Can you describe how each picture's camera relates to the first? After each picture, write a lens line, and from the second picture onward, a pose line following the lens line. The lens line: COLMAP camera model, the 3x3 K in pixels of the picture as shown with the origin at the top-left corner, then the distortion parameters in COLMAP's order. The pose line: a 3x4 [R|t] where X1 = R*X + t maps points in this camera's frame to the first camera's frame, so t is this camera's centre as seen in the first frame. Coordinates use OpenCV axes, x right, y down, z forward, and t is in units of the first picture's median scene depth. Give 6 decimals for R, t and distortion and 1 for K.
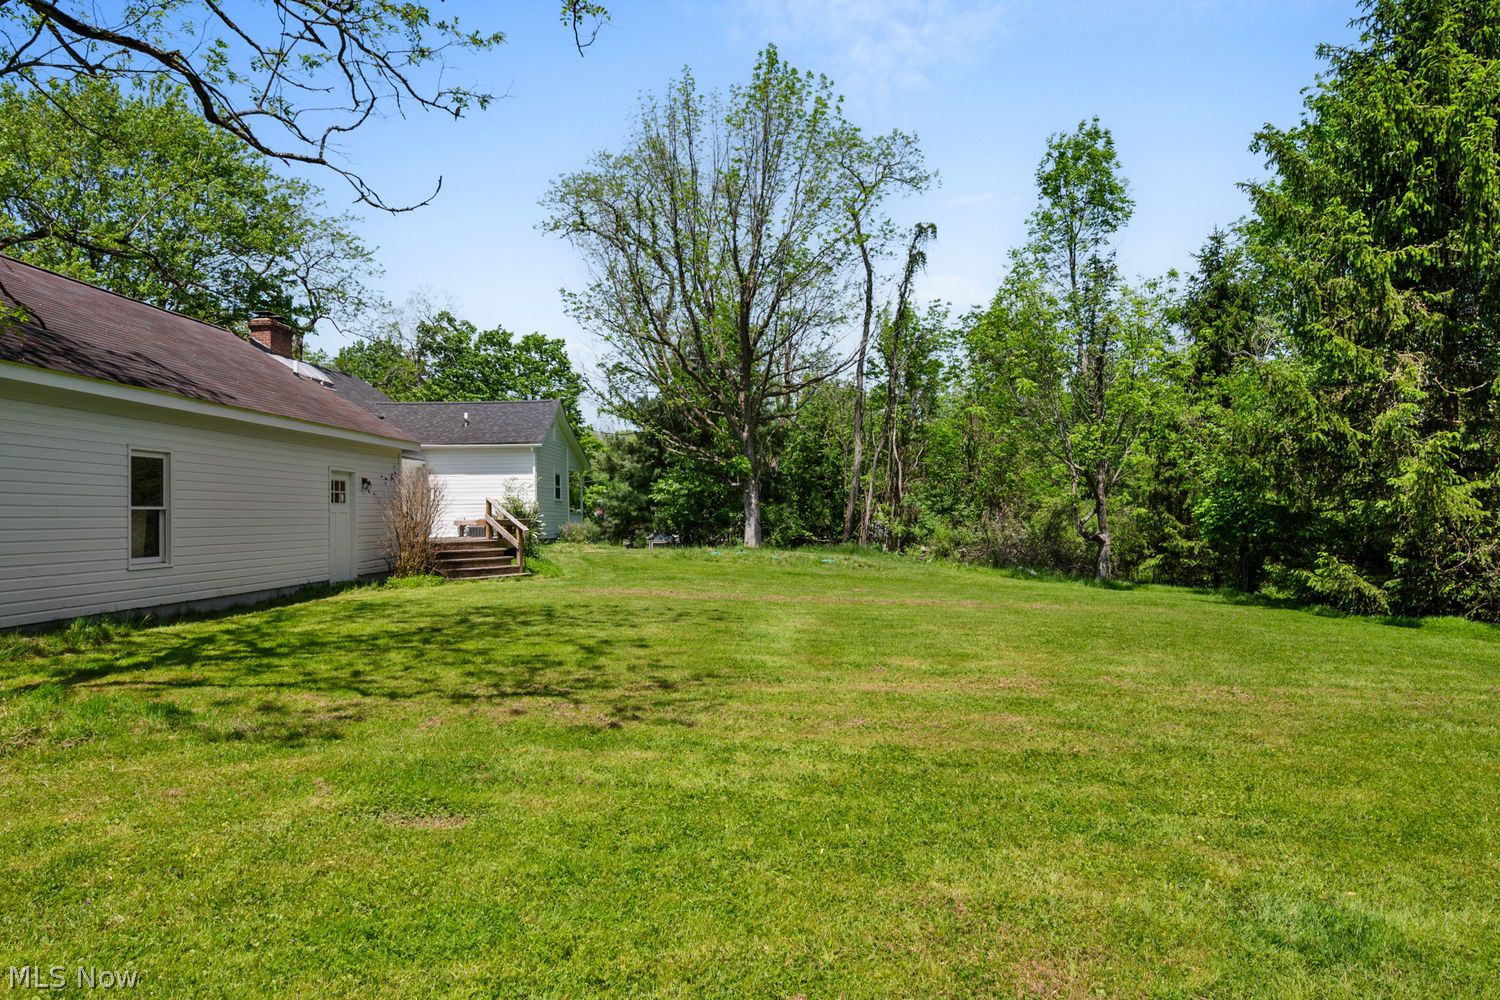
lens RADIAL K [[939.9, 0, 766.6], [0, 939.9, 497.8], [0, 0, 1]] dist [0.000349, 0.001485]
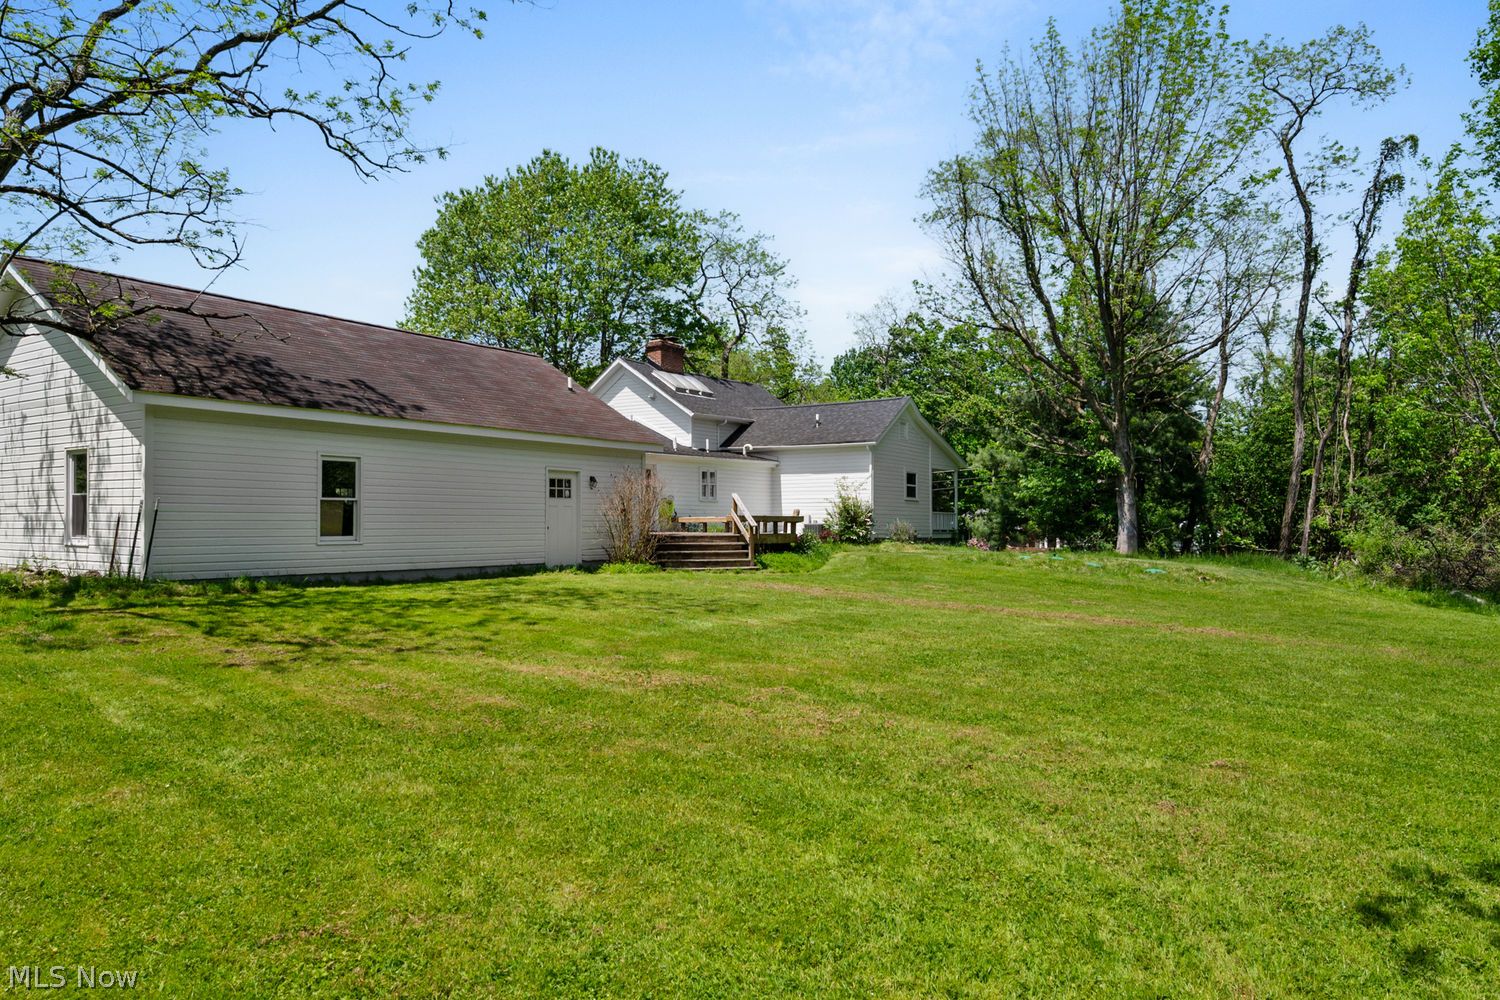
lens RADIAL K [[995.5, 0, 746.4], [0, 995.5, 501.3], [0, 0, 1]] dist [-0.008052, -0.003060]
pose [[0.836060, 0.001127, -0.548637, 0.204798], [-0.001179, 0.999999, 0.000257, 0.004650], [0.548637, 0.000432, 0.836061, 0.046807]]
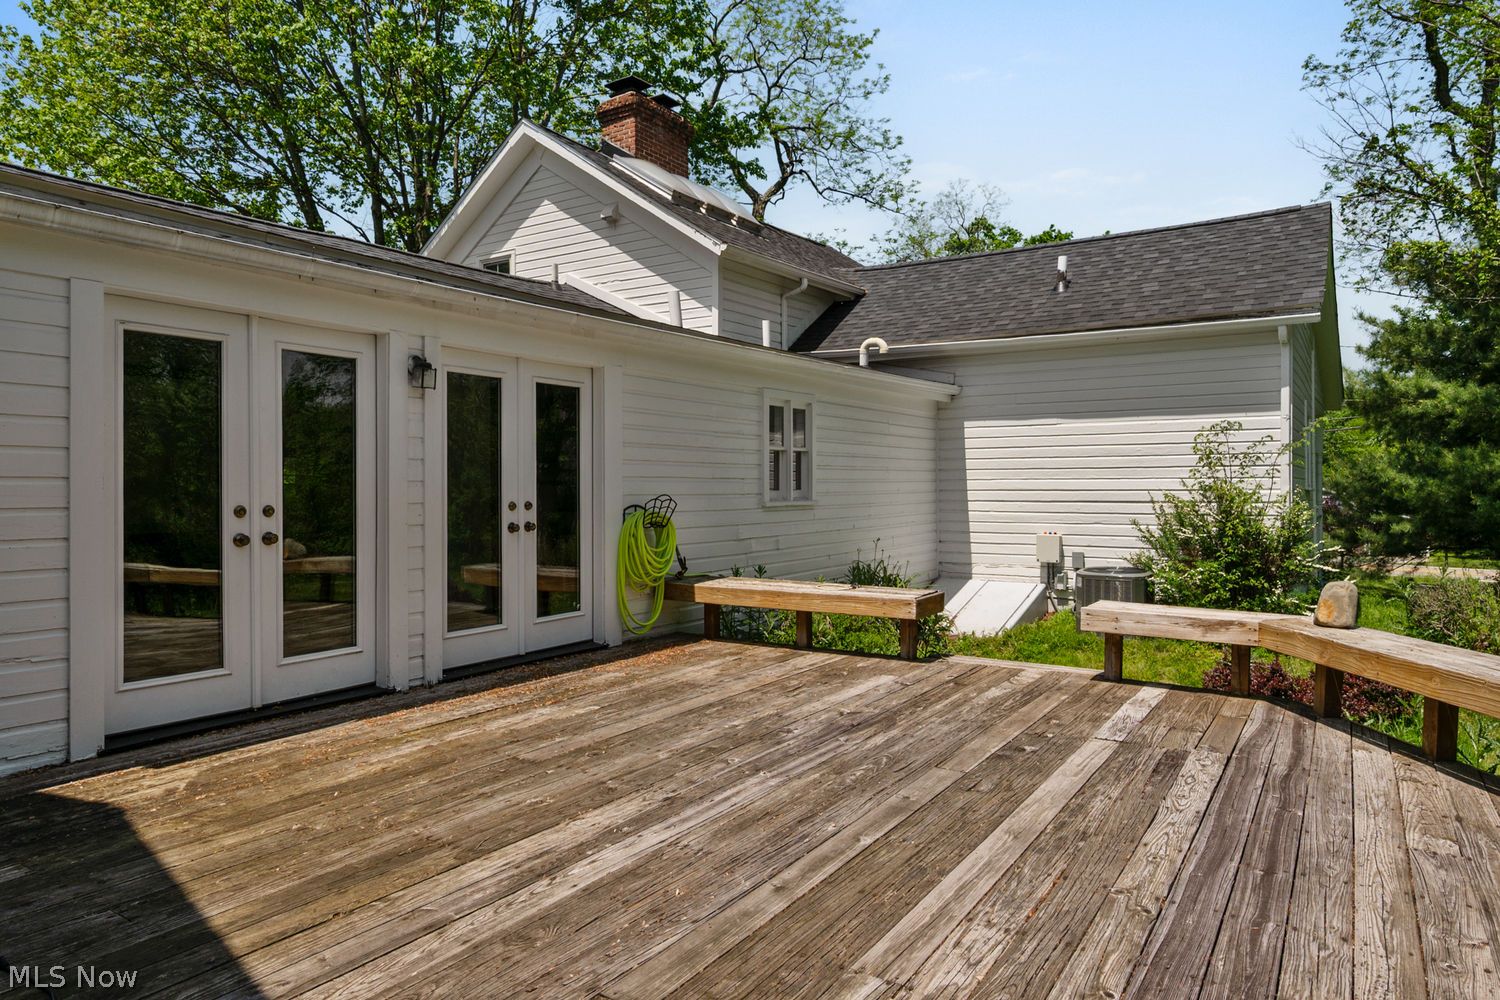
lens RADIAL K [[939.9, 0, 751.1], [0, 939.9, 496.9], [0, 0, 1]] dist [0.000349, 0.001485]
pose [[0.847435, 0.018324, -0.530583, -0.215711], [0.001848, 0.999296, 0.037462, -0.007986], [0.530896, -0.032727, 0.846805, 0.591465]]
